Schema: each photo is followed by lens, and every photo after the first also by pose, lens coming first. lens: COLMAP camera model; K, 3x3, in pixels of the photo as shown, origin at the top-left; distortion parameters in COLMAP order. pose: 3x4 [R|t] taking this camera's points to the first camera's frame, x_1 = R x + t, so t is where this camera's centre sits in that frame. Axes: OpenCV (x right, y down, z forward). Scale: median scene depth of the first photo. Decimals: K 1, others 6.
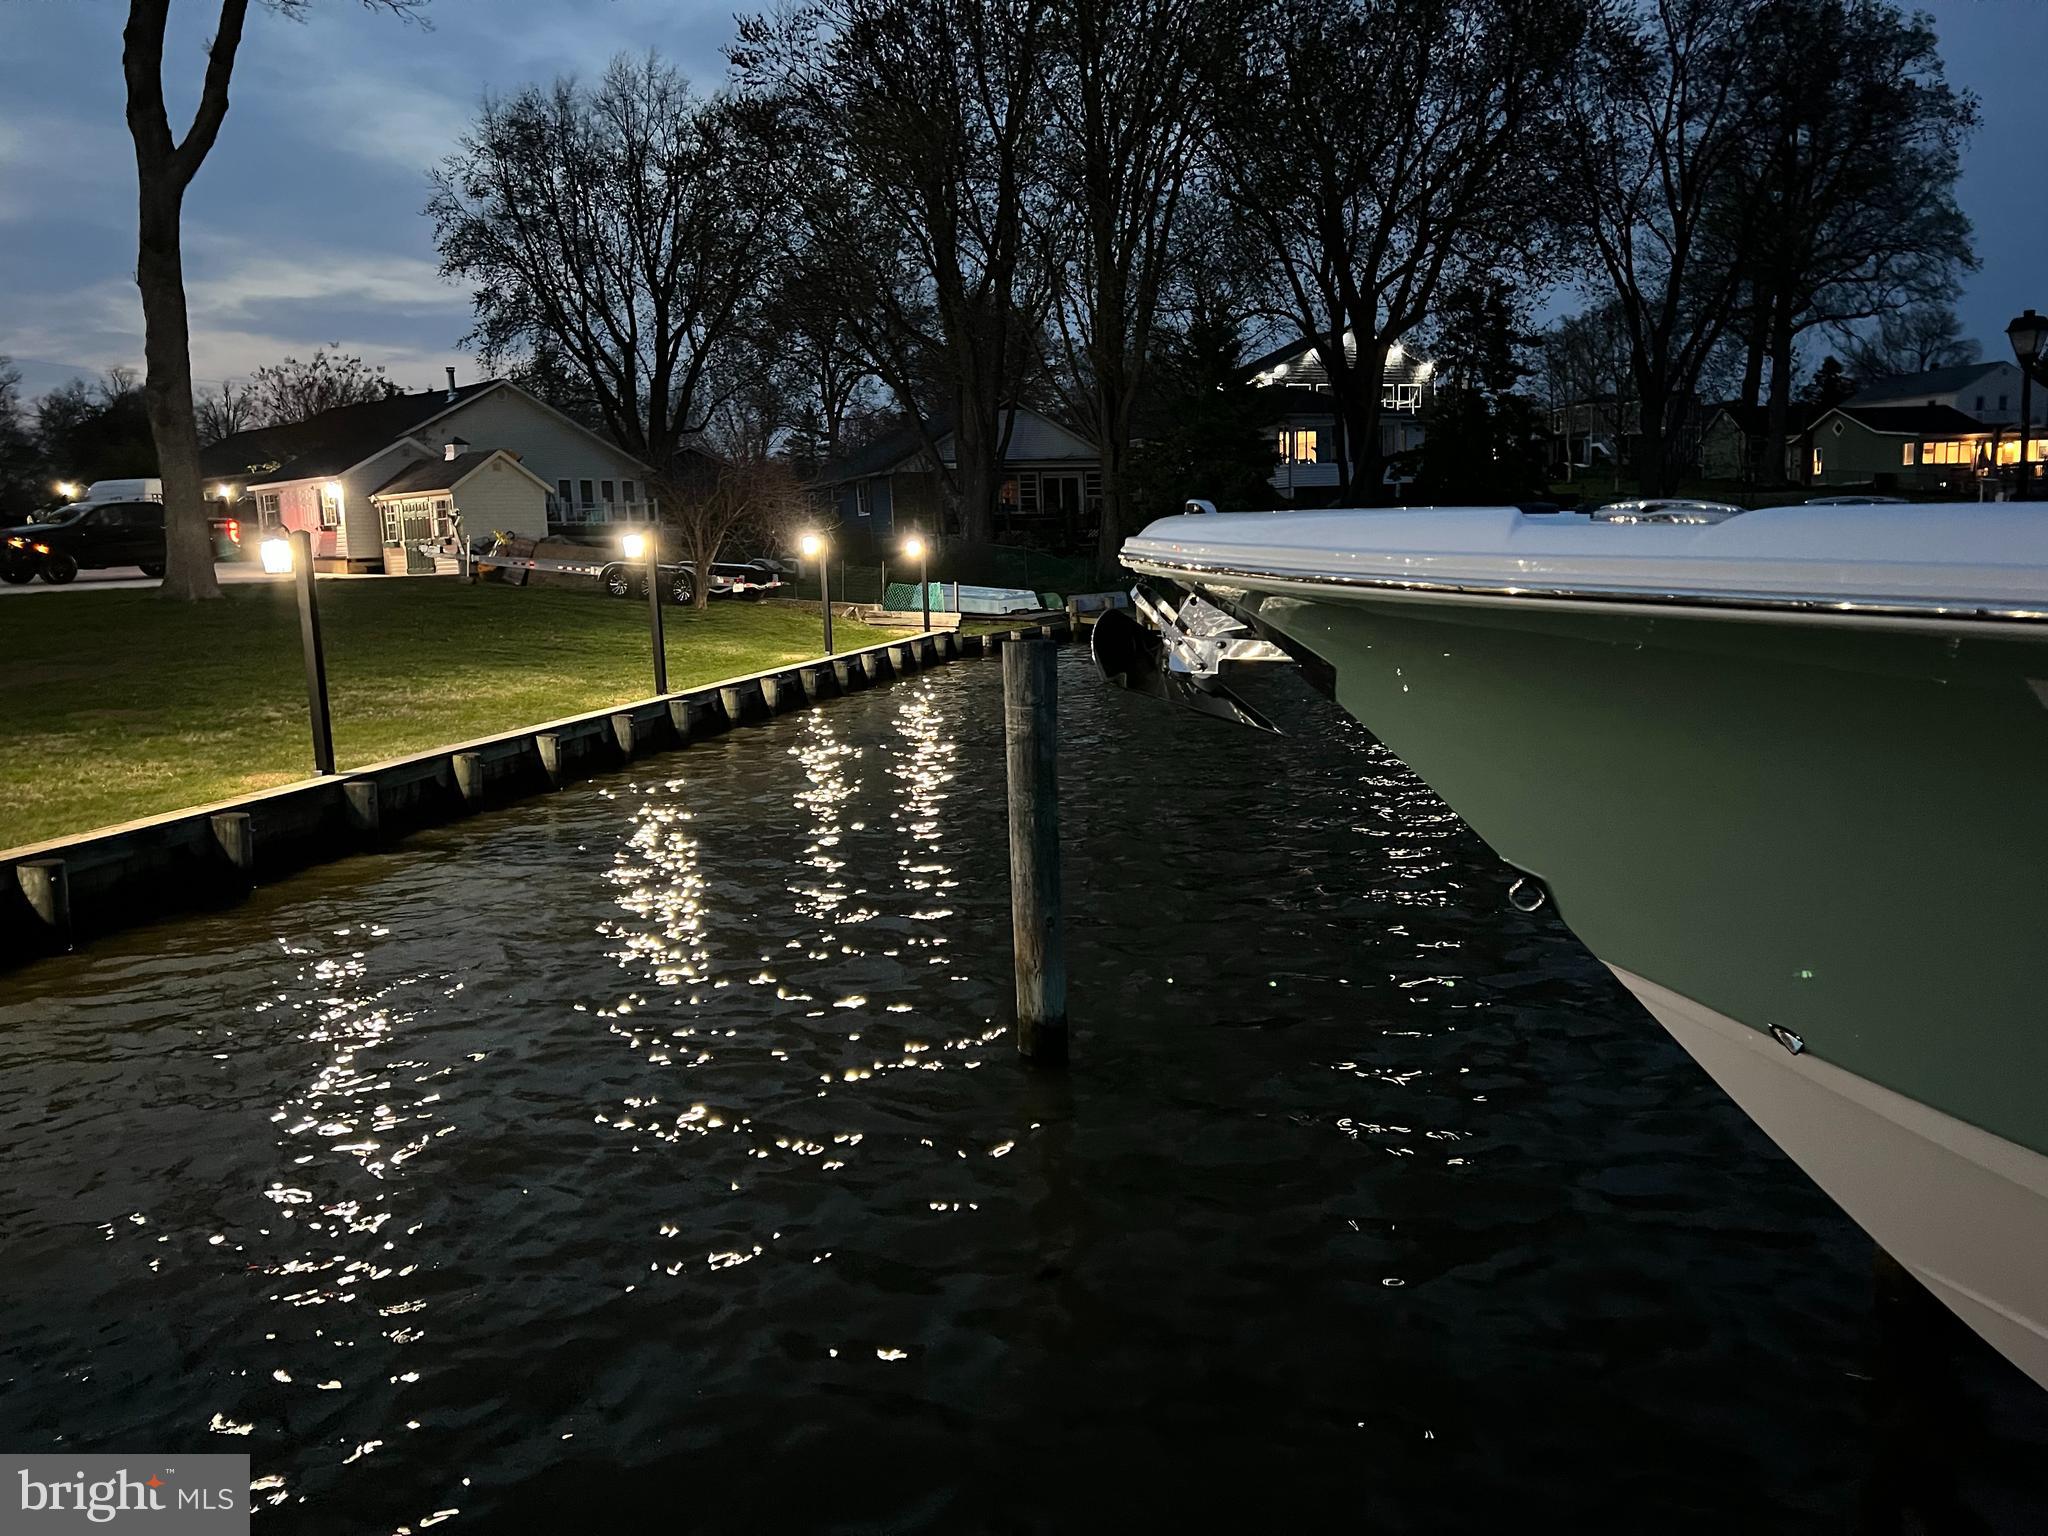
lens RADIAL K [[1535.9, 0, 1028.0], [0, 1535.9, 778.2], [0, 0, 1]] dist [0.010737, -0.001167]
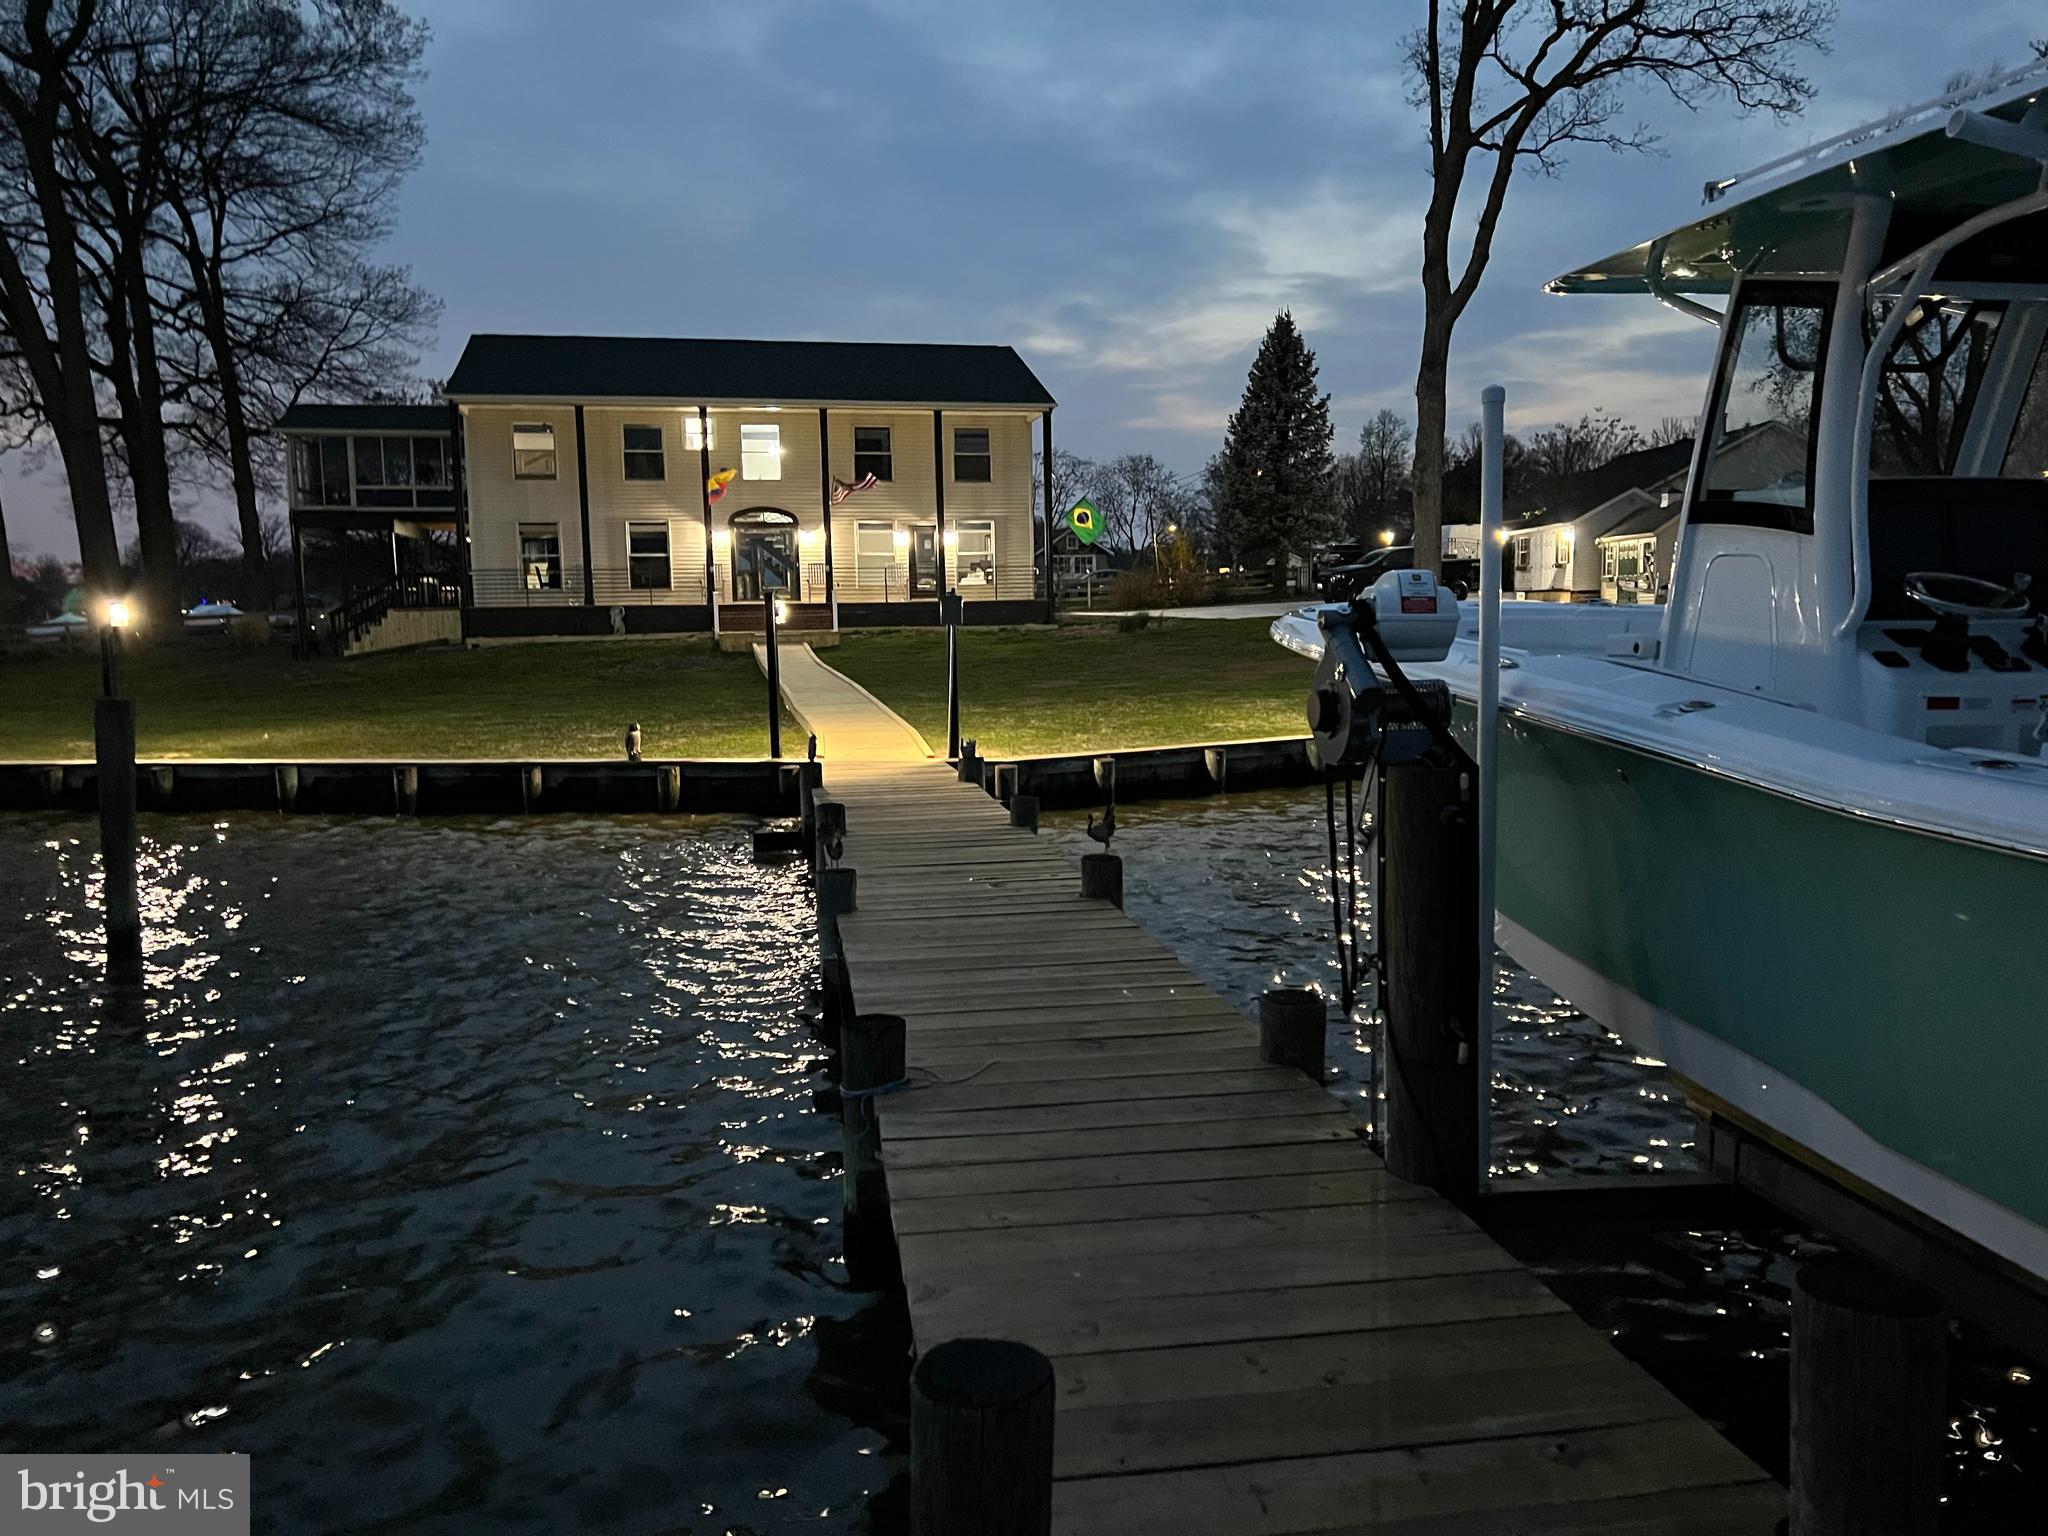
lens RADIAL K [[1535.9, 0, 1019.9], [0, 1535.9, 769.8], [0, 0, 1]] dist [0.010737, -0.001167]
pose [[0.680269, 0.100040, -0.726104, 0.157100], [-0.116519, 0.992804, 0.027622, 0.013988], [0.723642, 0.065814, 0.687030, -0.134480]]
